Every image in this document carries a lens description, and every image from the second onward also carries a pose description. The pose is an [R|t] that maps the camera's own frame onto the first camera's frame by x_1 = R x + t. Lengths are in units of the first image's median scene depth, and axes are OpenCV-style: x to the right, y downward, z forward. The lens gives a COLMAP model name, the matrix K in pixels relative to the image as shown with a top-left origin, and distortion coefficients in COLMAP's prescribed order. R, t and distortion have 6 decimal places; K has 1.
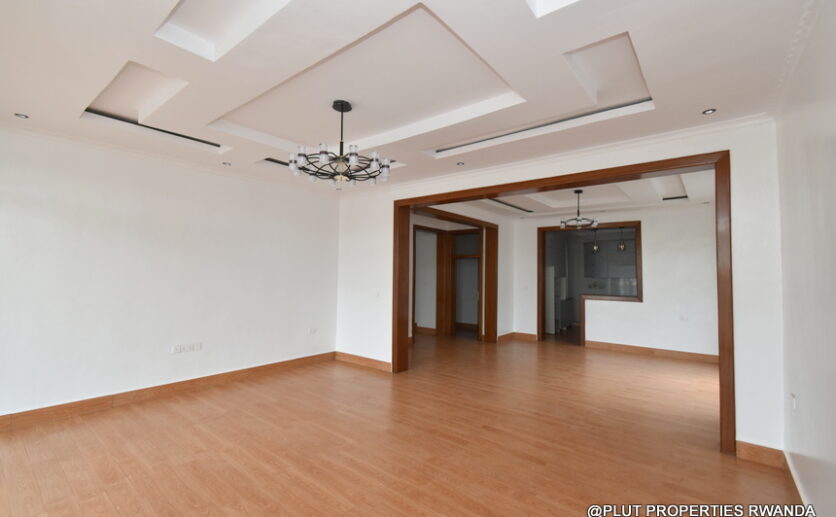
lens RADIAL K [[366.1, 0, 414.1], [0, 366.1, 259.0], [0, 0, 1]] dist [0.003540, -0.001312]
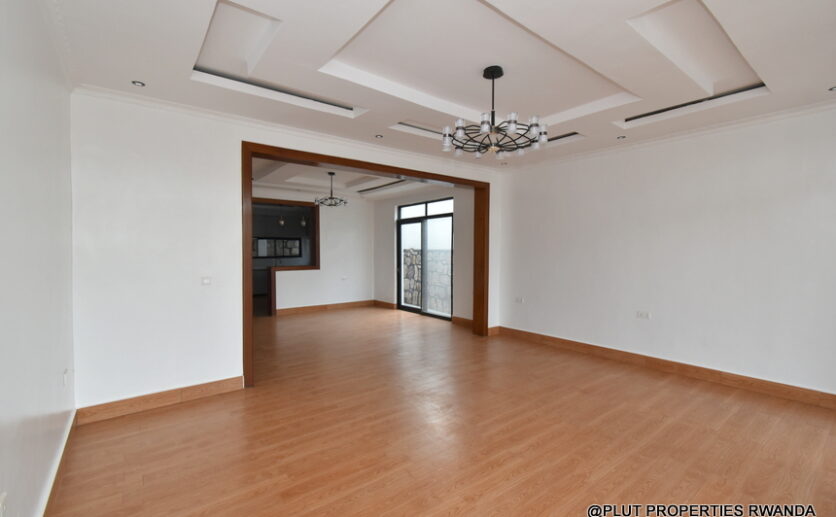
lens RADIAL K [[366.1, 0, 418.8], [0, 366.1, 255.9], [0, 0, 1]] dist [0.003540, -0.001312]
pose [[0.225100, -0.029028, 0.973903, -1.083553], [-0.035460, 0.998650, 0.037961, 0.028654], [-0.973690, -0.043080, 0.223767, 0.864658]]
